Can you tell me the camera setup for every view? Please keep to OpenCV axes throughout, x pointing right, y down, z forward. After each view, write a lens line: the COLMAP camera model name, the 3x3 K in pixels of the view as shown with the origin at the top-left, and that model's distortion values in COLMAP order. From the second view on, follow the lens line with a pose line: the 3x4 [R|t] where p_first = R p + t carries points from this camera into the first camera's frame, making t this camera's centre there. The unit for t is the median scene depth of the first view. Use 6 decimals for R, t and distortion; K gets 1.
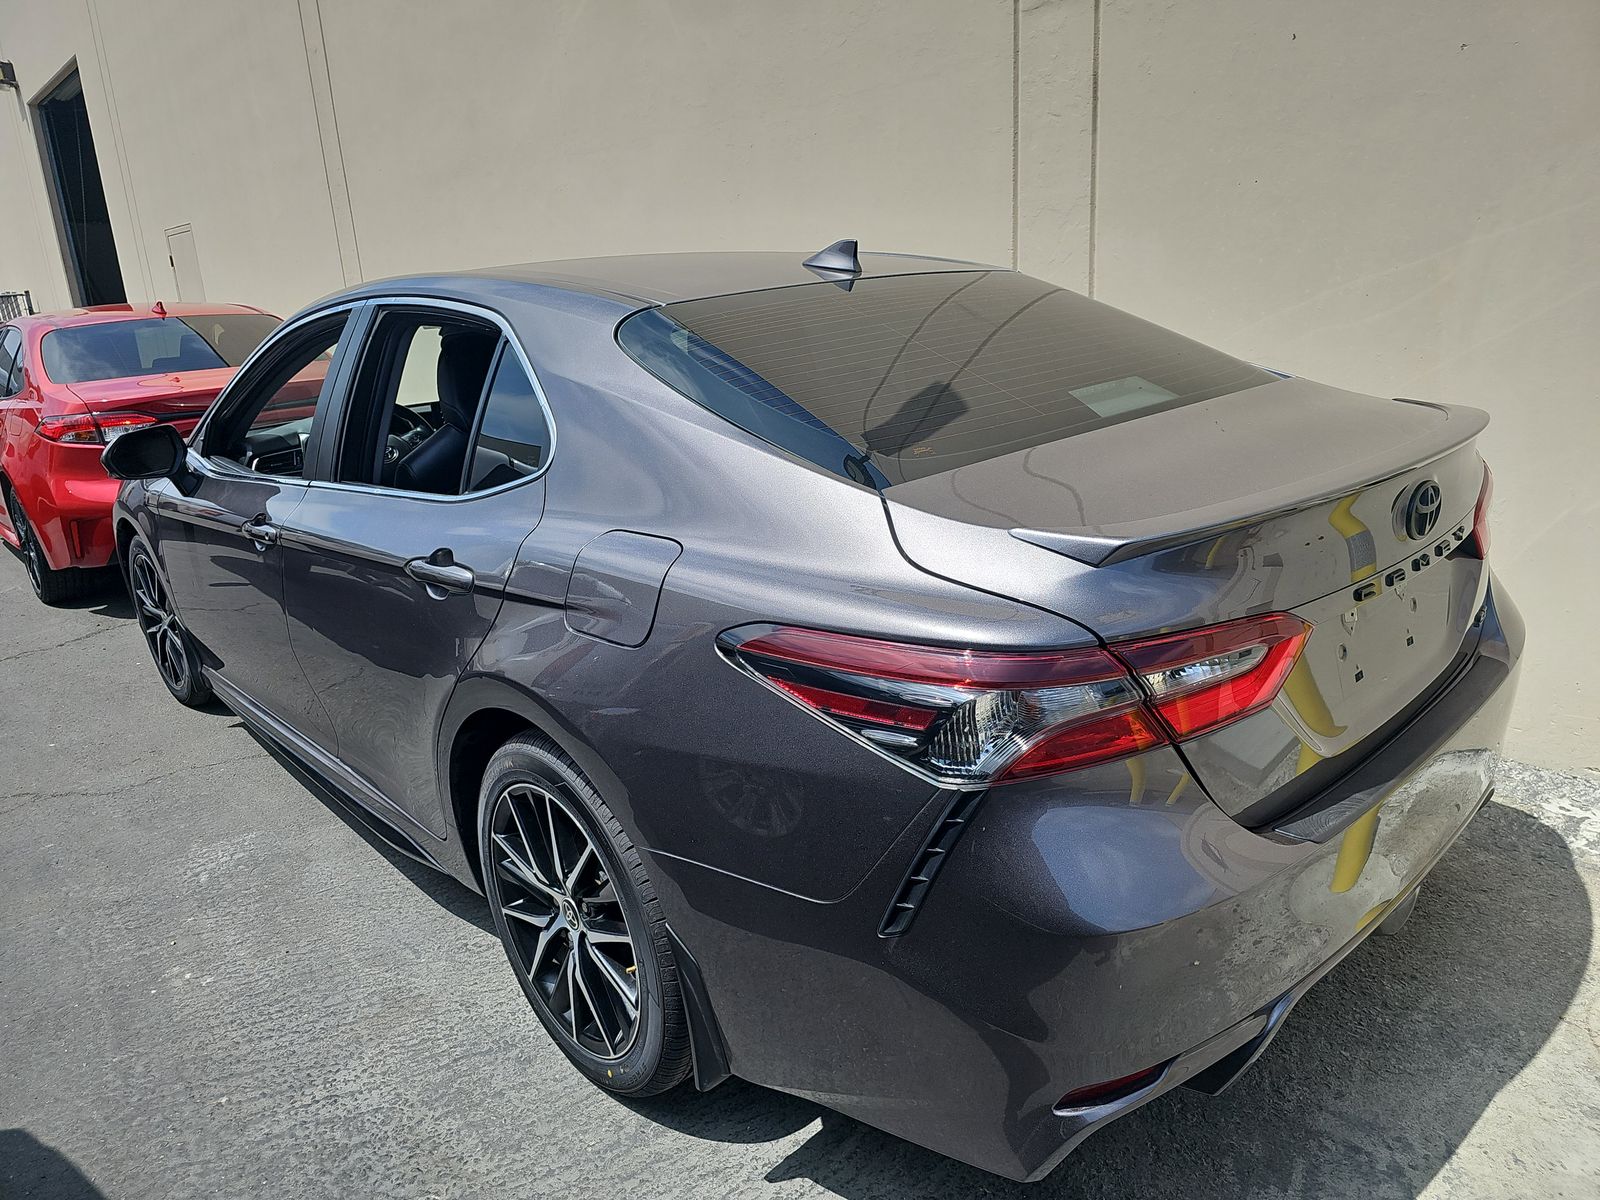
lens RADIAL K [[1044.2, 0, 805.5], [0, 1044.2, 594.1], [0, 0, 1]] dist [0.045786, -0.044544]
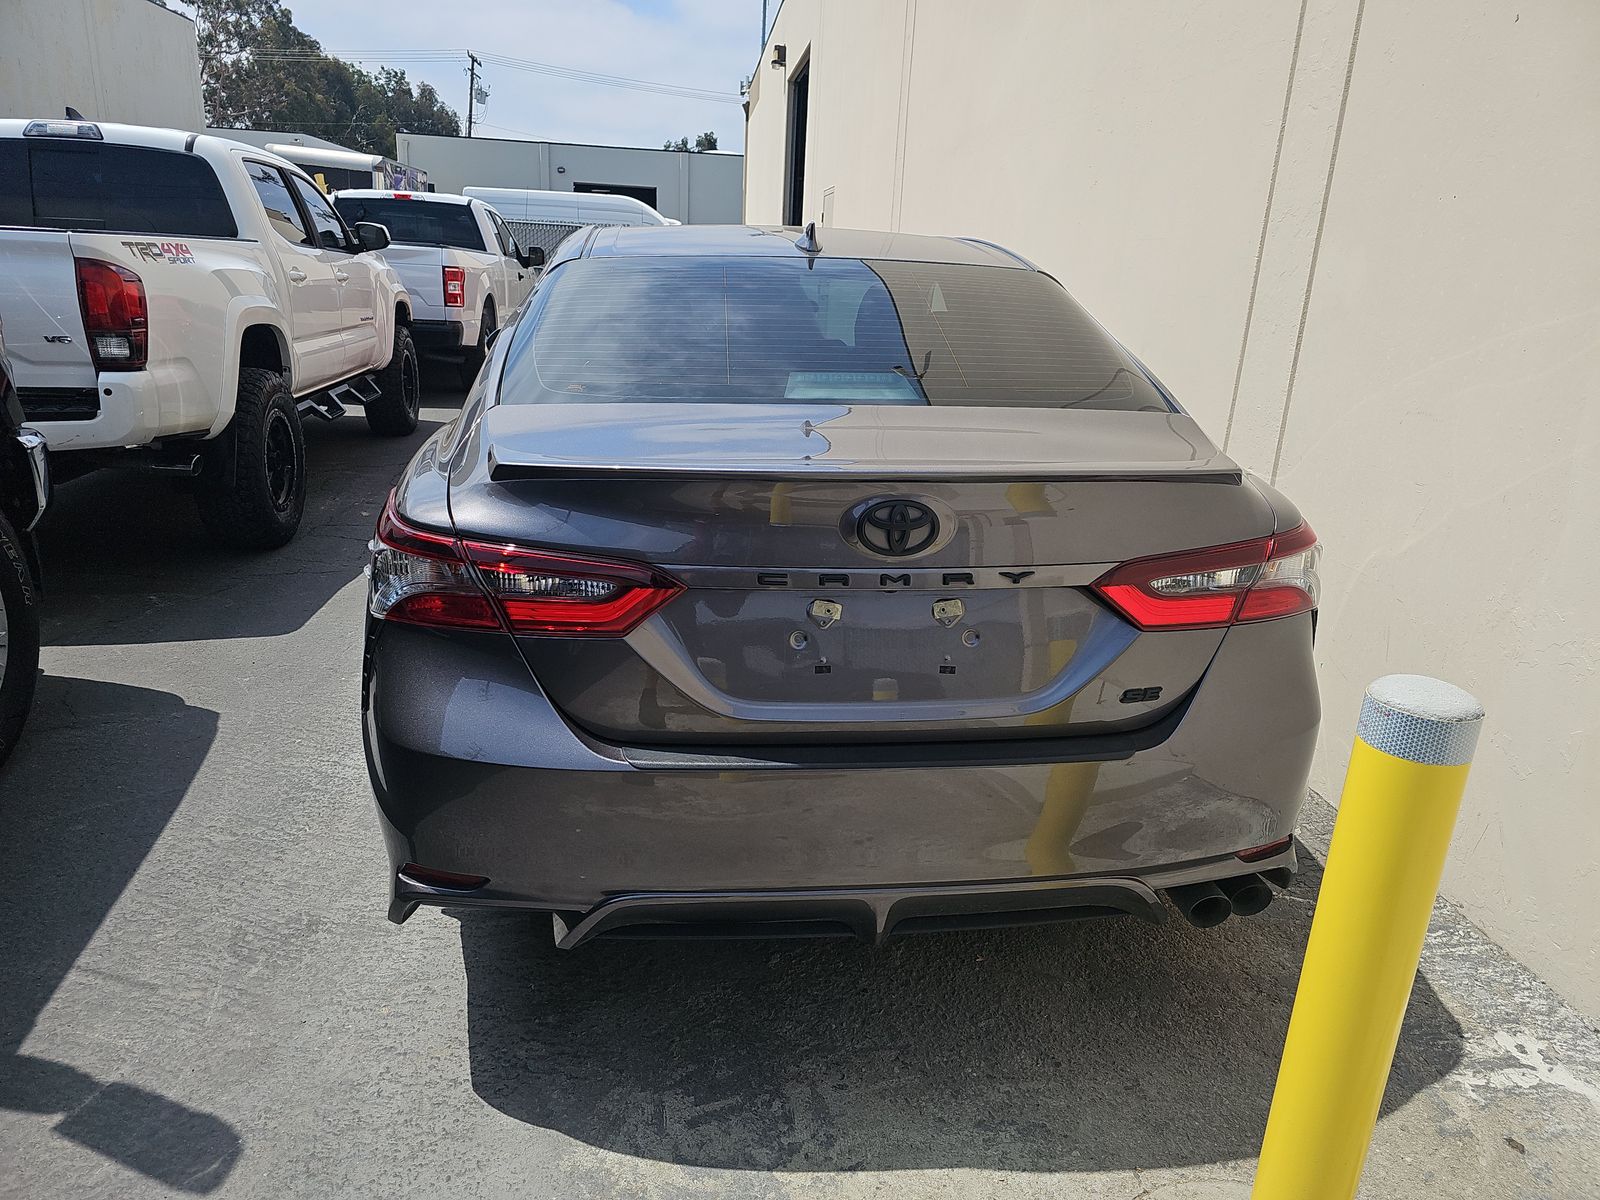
lens RADIAL K [[1044.2, 0, 805.5], [0, 1044.2, 594.1], [0, 0, 1]] dist [0.045786, -0.044544]
pose [[0.801998, 0.266497, -0.534582, 0.852862], [-0.253585, 0.962209, 0.099238, -0.076239], [0.540827, 0.055973, 0.839270, 0.090875]]
